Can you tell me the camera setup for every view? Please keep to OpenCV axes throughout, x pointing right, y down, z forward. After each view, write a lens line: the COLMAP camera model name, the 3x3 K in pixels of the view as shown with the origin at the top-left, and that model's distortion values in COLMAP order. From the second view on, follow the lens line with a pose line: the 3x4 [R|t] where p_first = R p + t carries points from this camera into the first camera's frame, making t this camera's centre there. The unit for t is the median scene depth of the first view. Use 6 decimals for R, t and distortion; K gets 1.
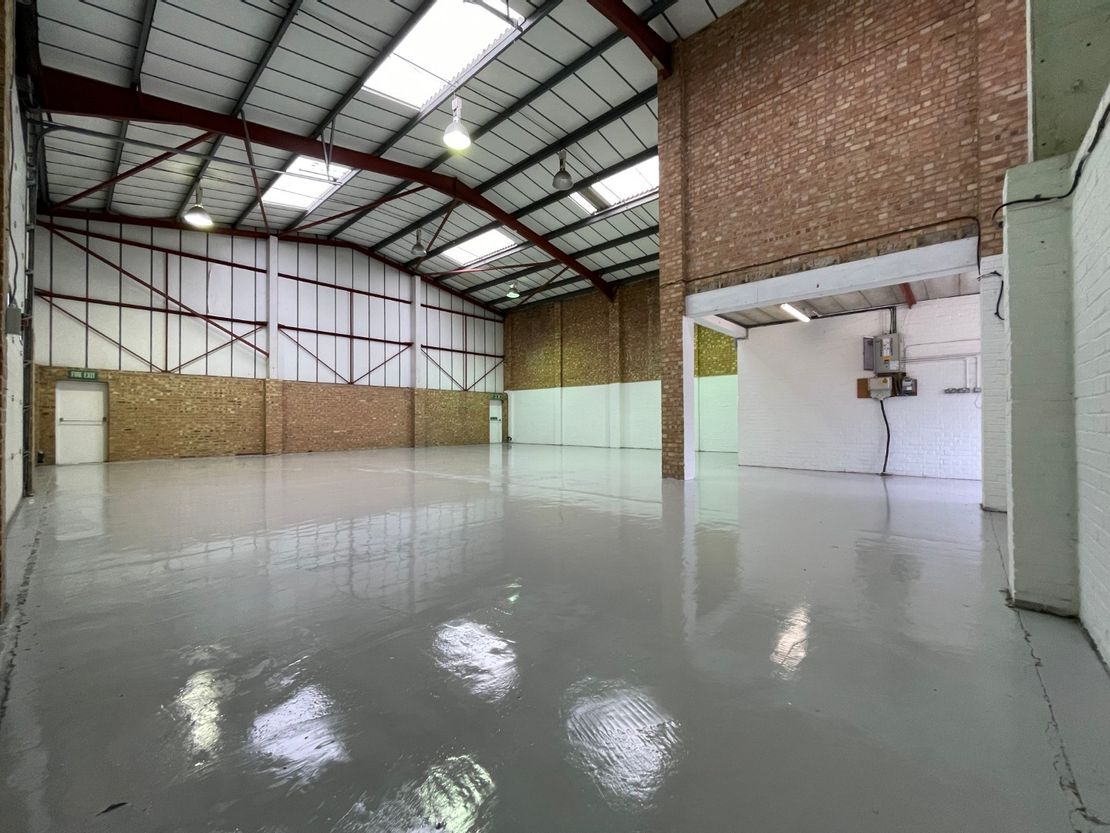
lens RADIAL K [[446.1, 0, 554.5], [0, 446.1, 420.2], [0, 0, 1]] dist [-0.000789, 0.000010]
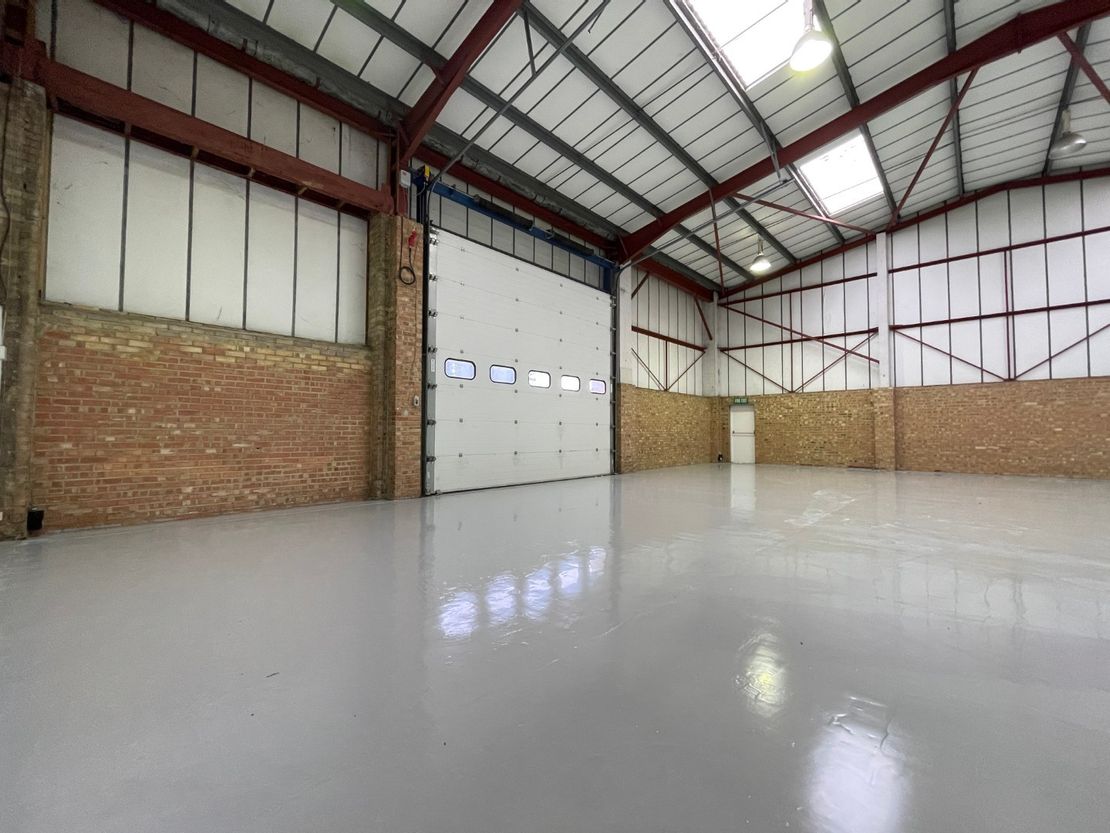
lens RADIAL K [[446.1, 0, 550.0], [0, 446.1, 419.7], [0, 0, 1]] dist [-0.000789, 0.000010]
pose [[-0.032342, -0.029301, -0.999047, 0.332544], [0.000791, 0.999569, -0.029342, 0.000062], [0.999477, -0.001739, -0.032305, 0.376456]]
